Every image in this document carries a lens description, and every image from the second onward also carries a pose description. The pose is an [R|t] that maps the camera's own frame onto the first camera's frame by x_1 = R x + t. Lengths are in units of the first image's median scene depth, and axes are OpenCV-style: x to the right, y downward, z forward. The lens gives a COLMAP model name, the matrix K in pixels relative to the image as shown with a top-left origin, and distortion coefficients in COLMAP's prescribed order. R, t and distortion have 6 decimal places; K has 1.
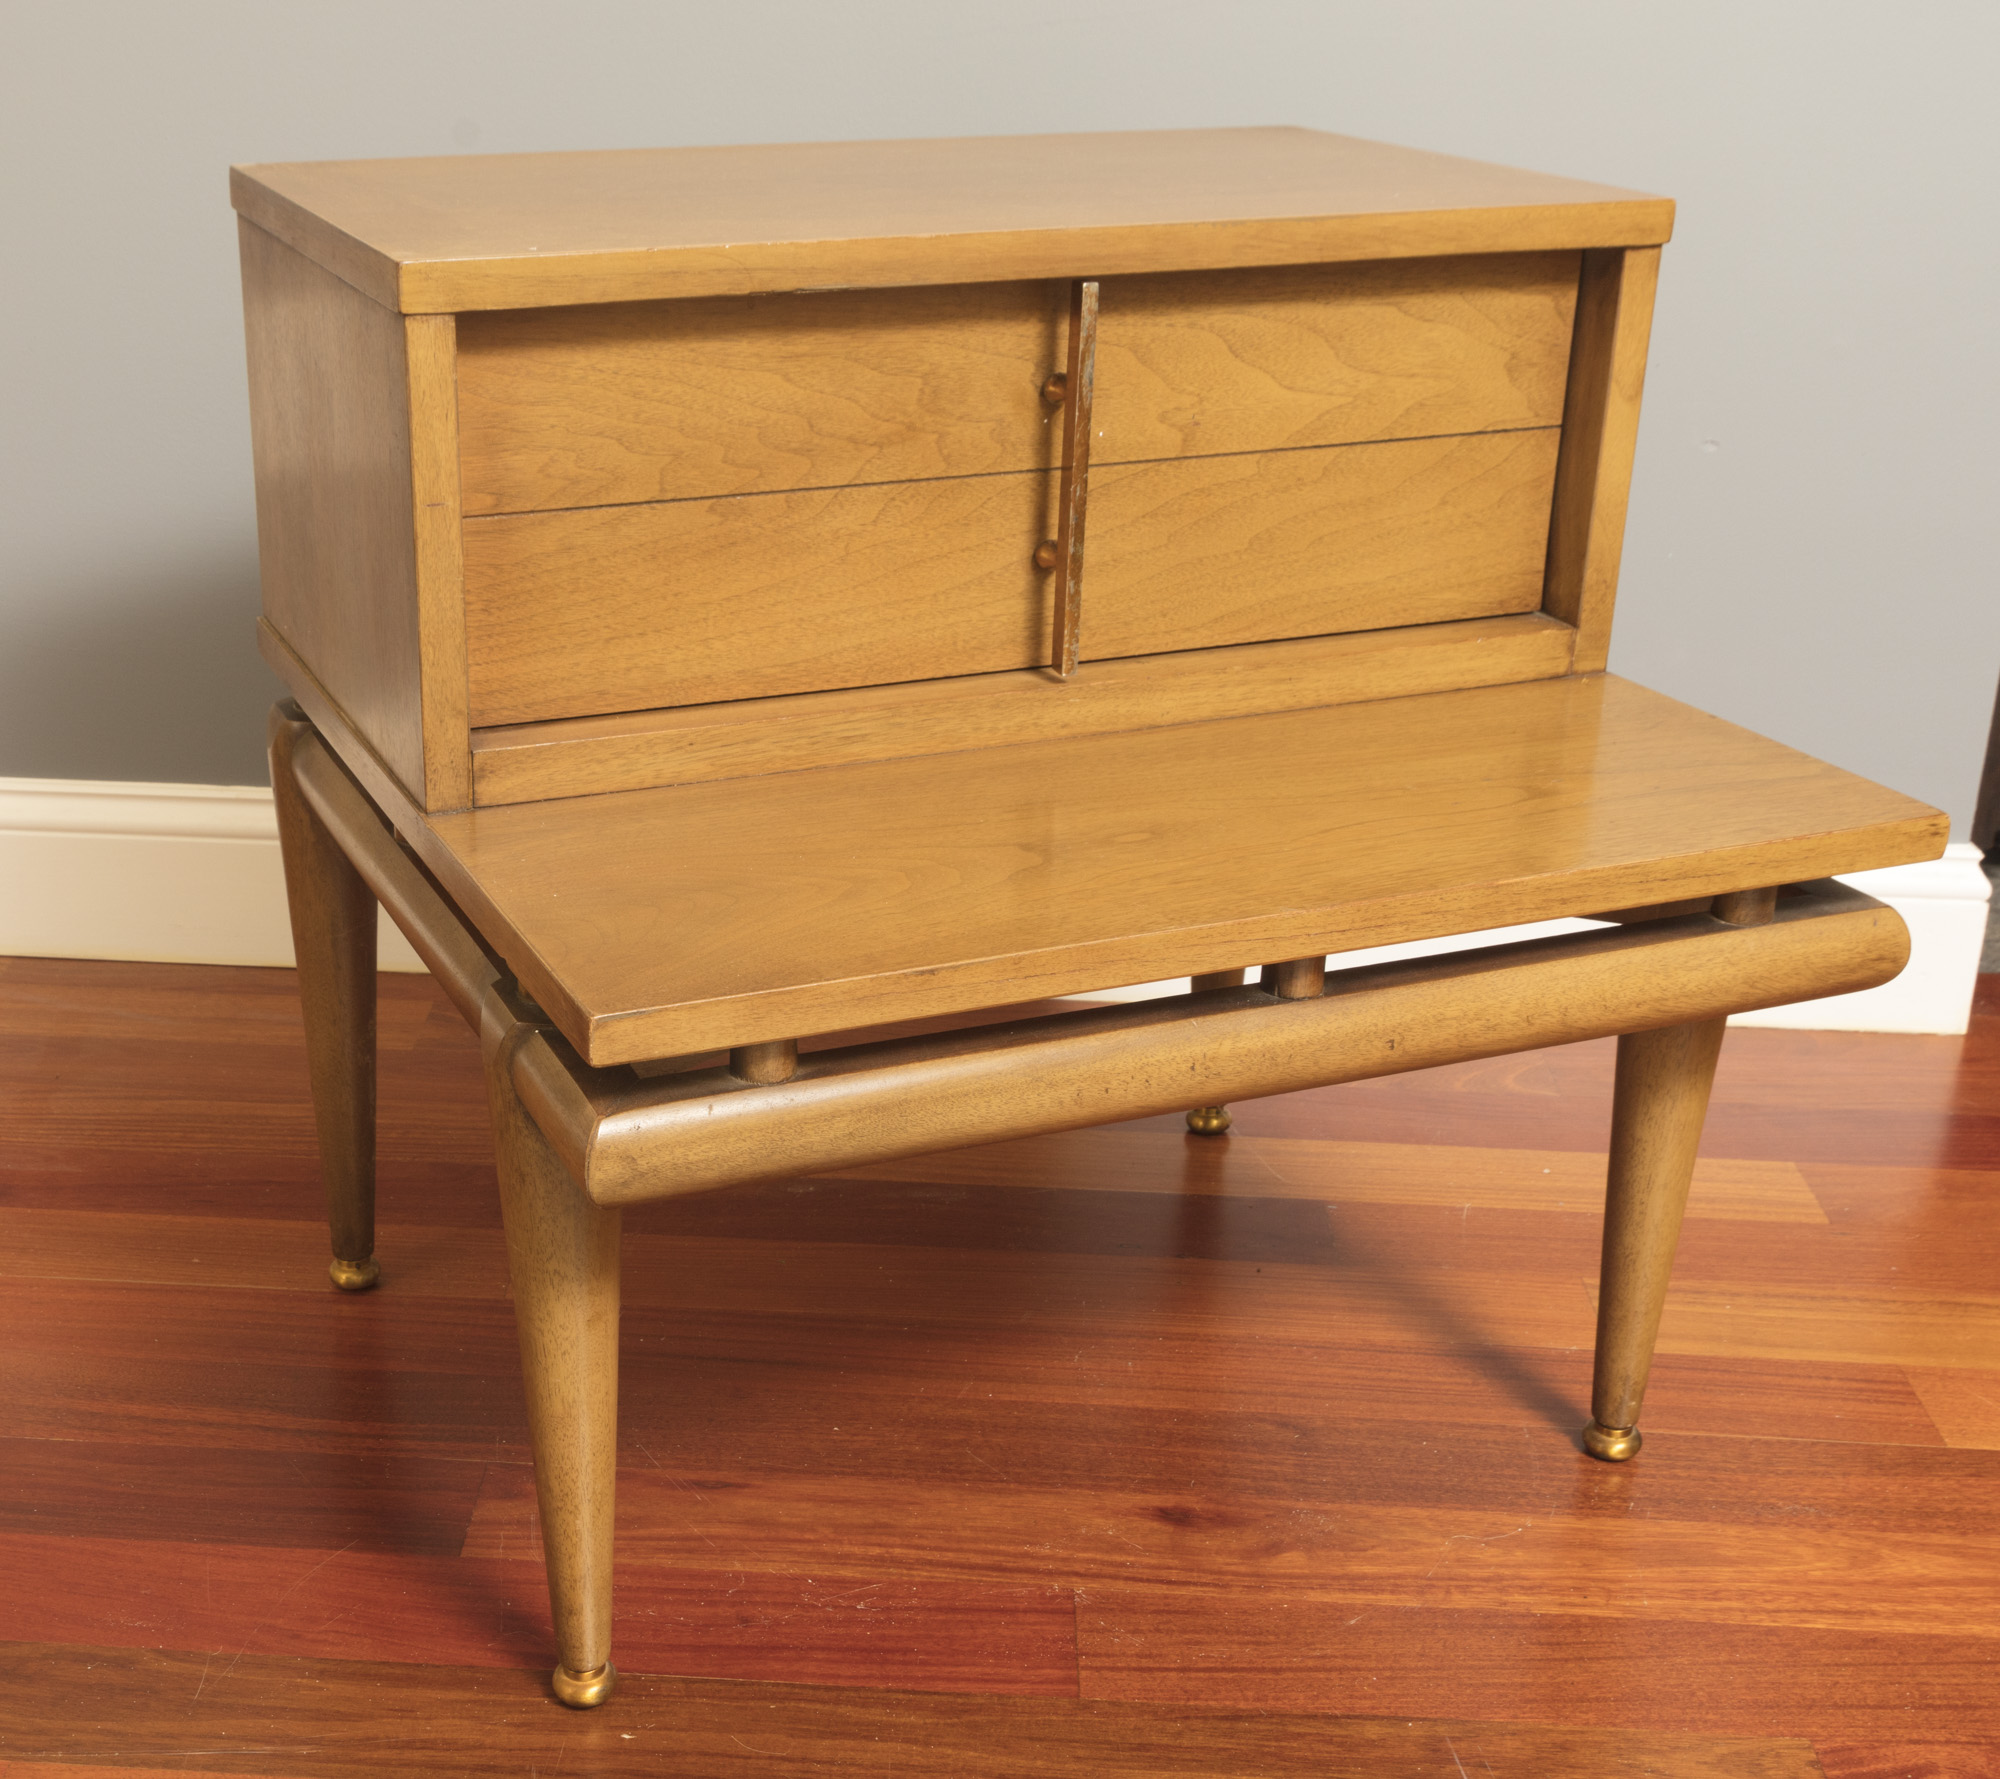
lens RADIAL K [[2693.7, 0, 730.7], [0, 2693.7, 921.6], [0, 0, 1]] dist [0.004010, -0.011006]
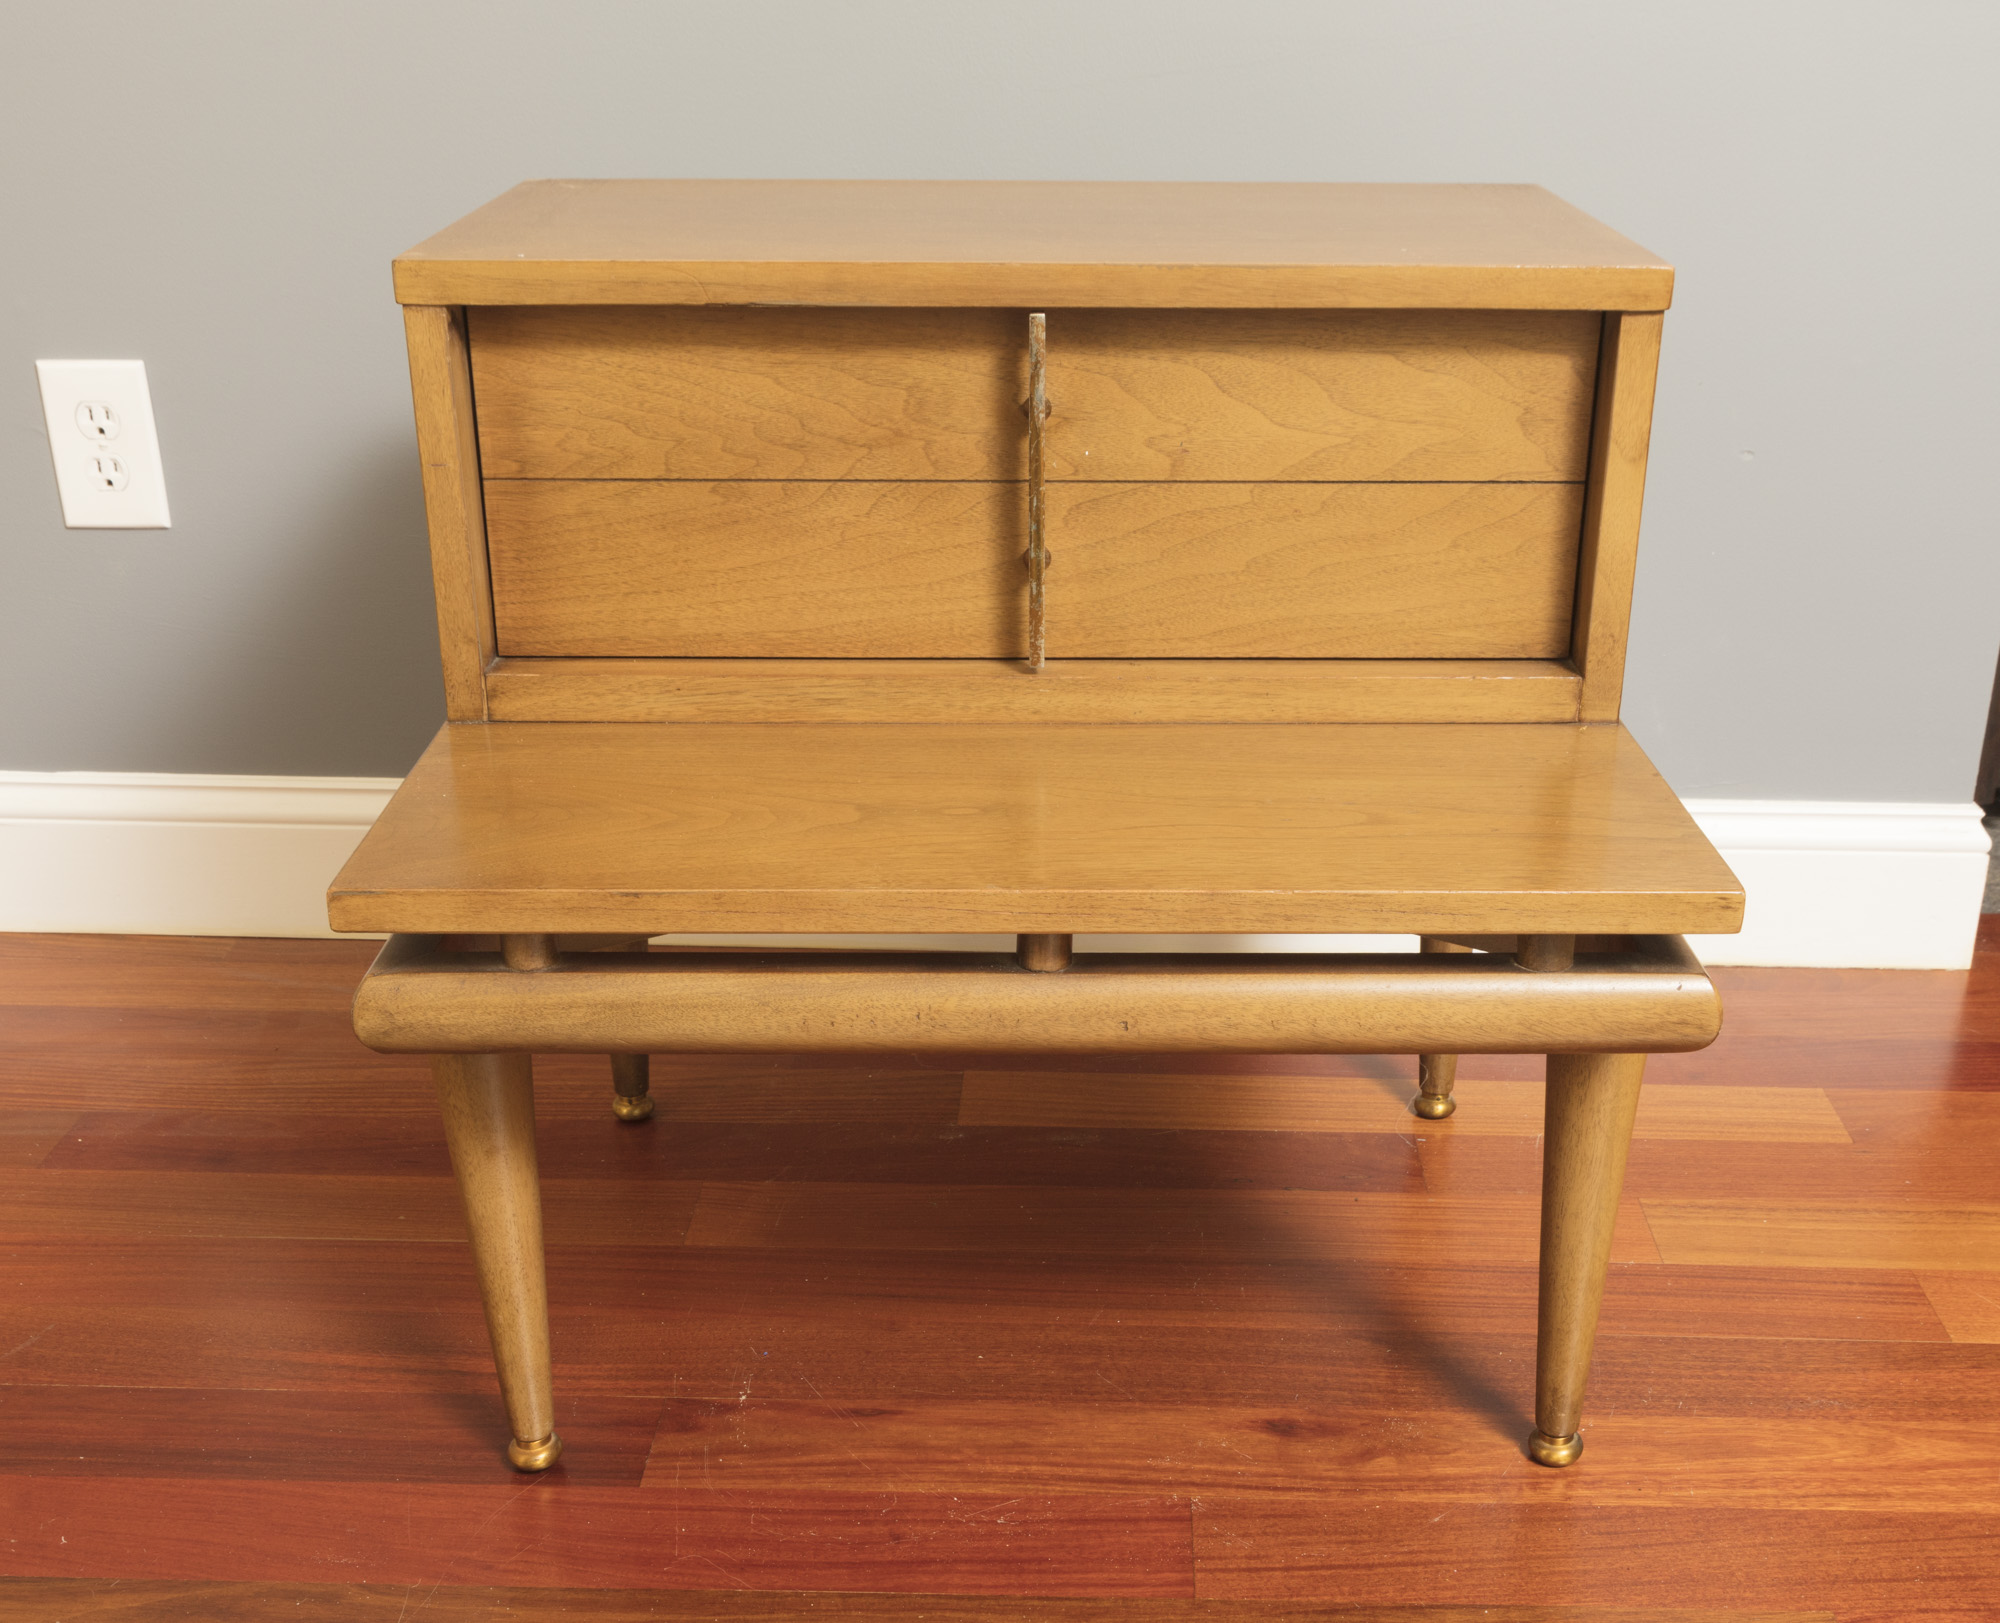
lens RADIAL K [[2351.7, 0, 1066.1], [0, 2351.7, 968.6], [0, 0, 1]] dist [0.003595, 0.002496]
pose [[0.939480, 0.144554, -0.310613, 0.471224], [-0.131006, 0.989303, 0.064166, -0.032661], [0.316566, -0.019591, 0.948368, 0.075725]]
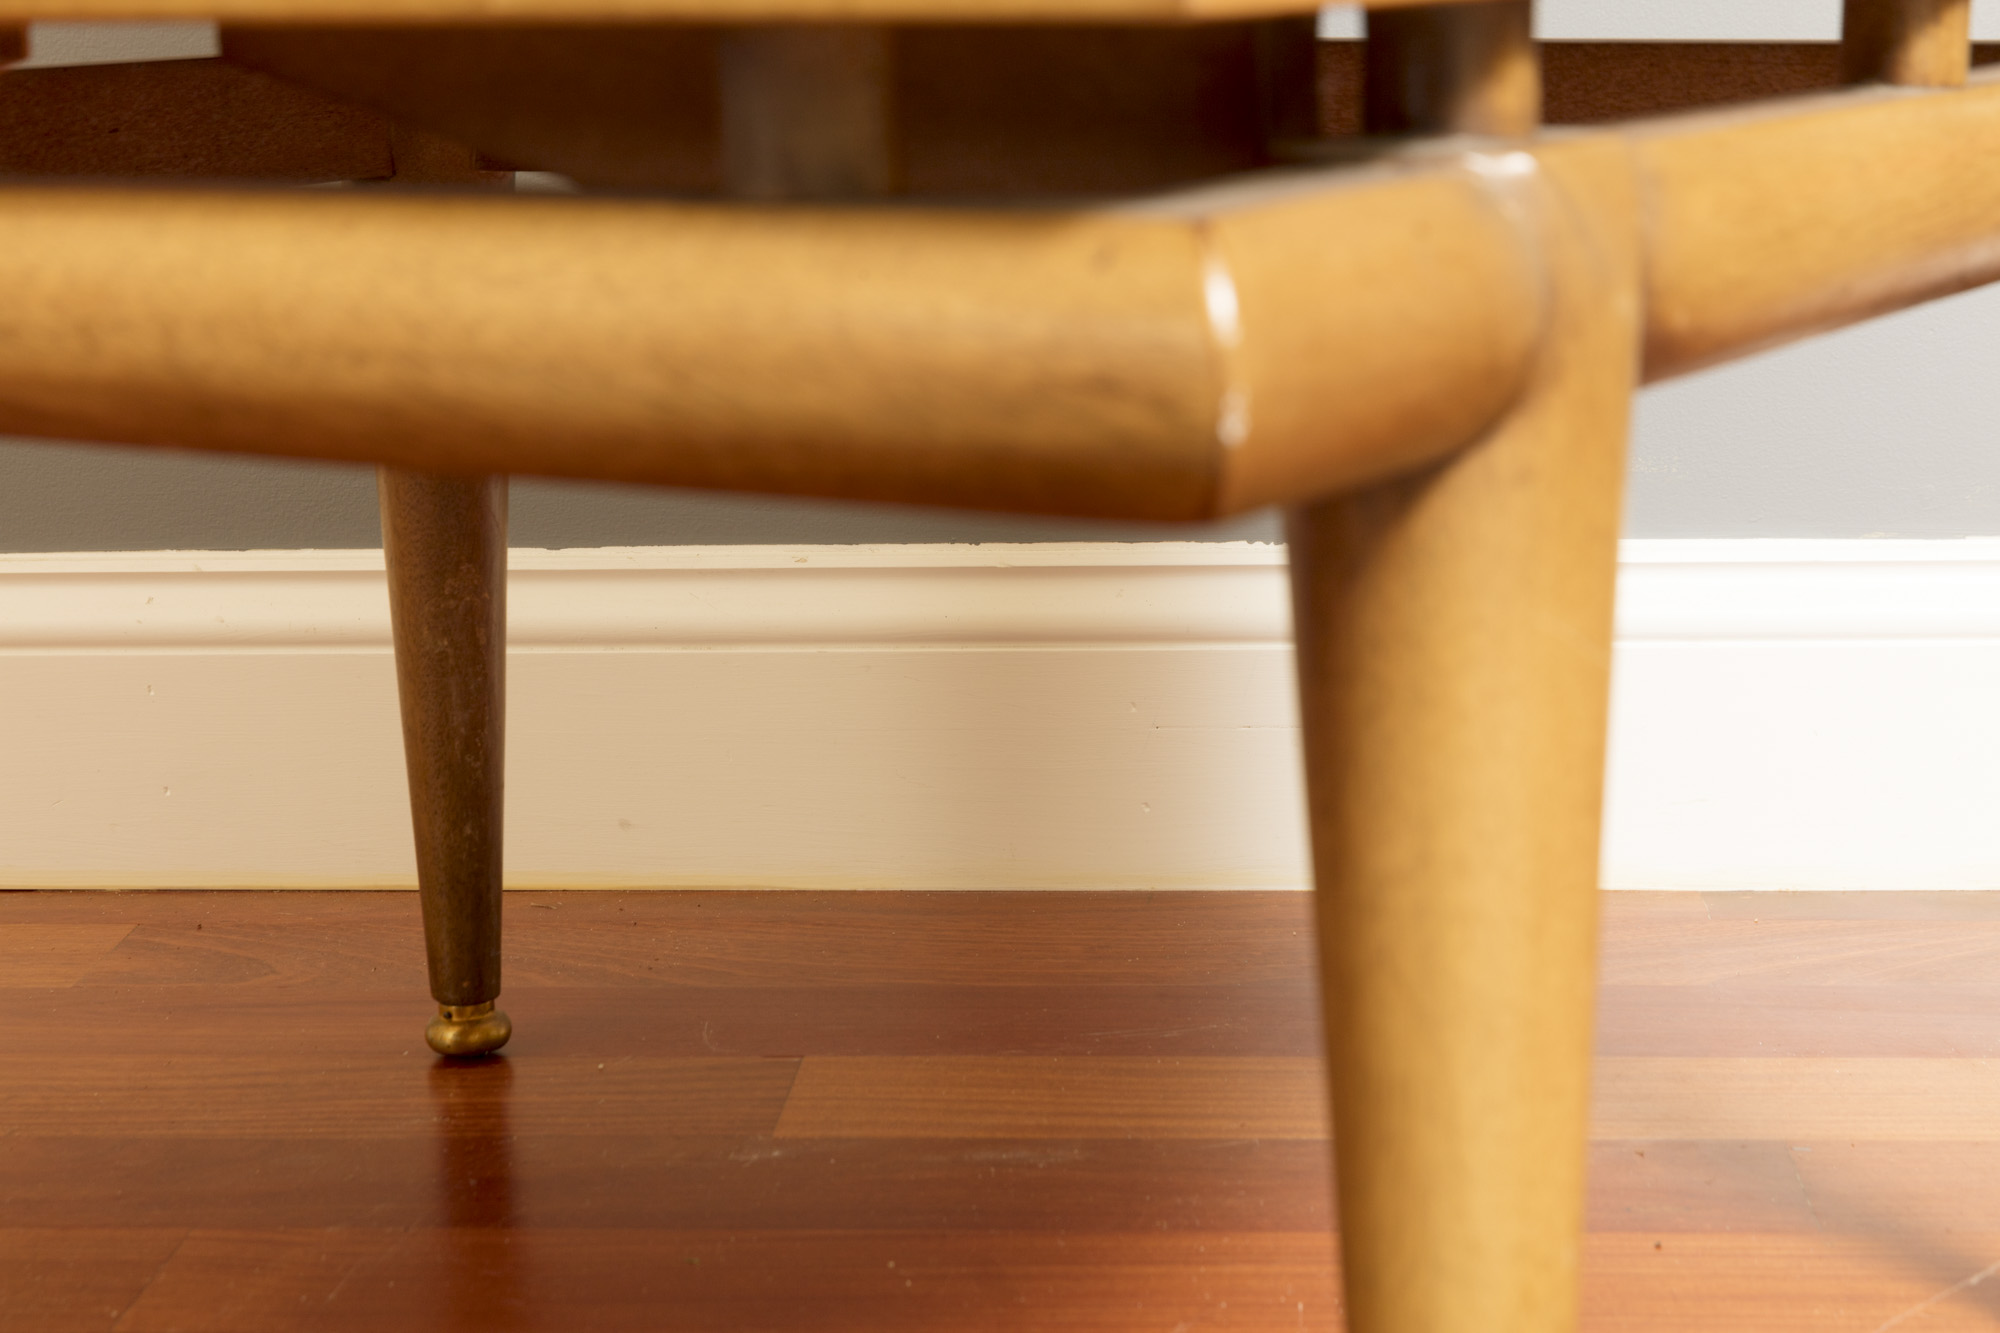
lens RADIAL K [[3679.8, 0, 1001.8], [0, 3679.8, 666.2], [0, 0, 1]] dist [-0.035737, -0.098791]
pose [[0.597297, 0.145161, -0.788774, 0.724147], [-0.274349, 0.961135, -0.030869, 0.057407], [0.753637, 0.234837, 0.613907, 0.738370]]
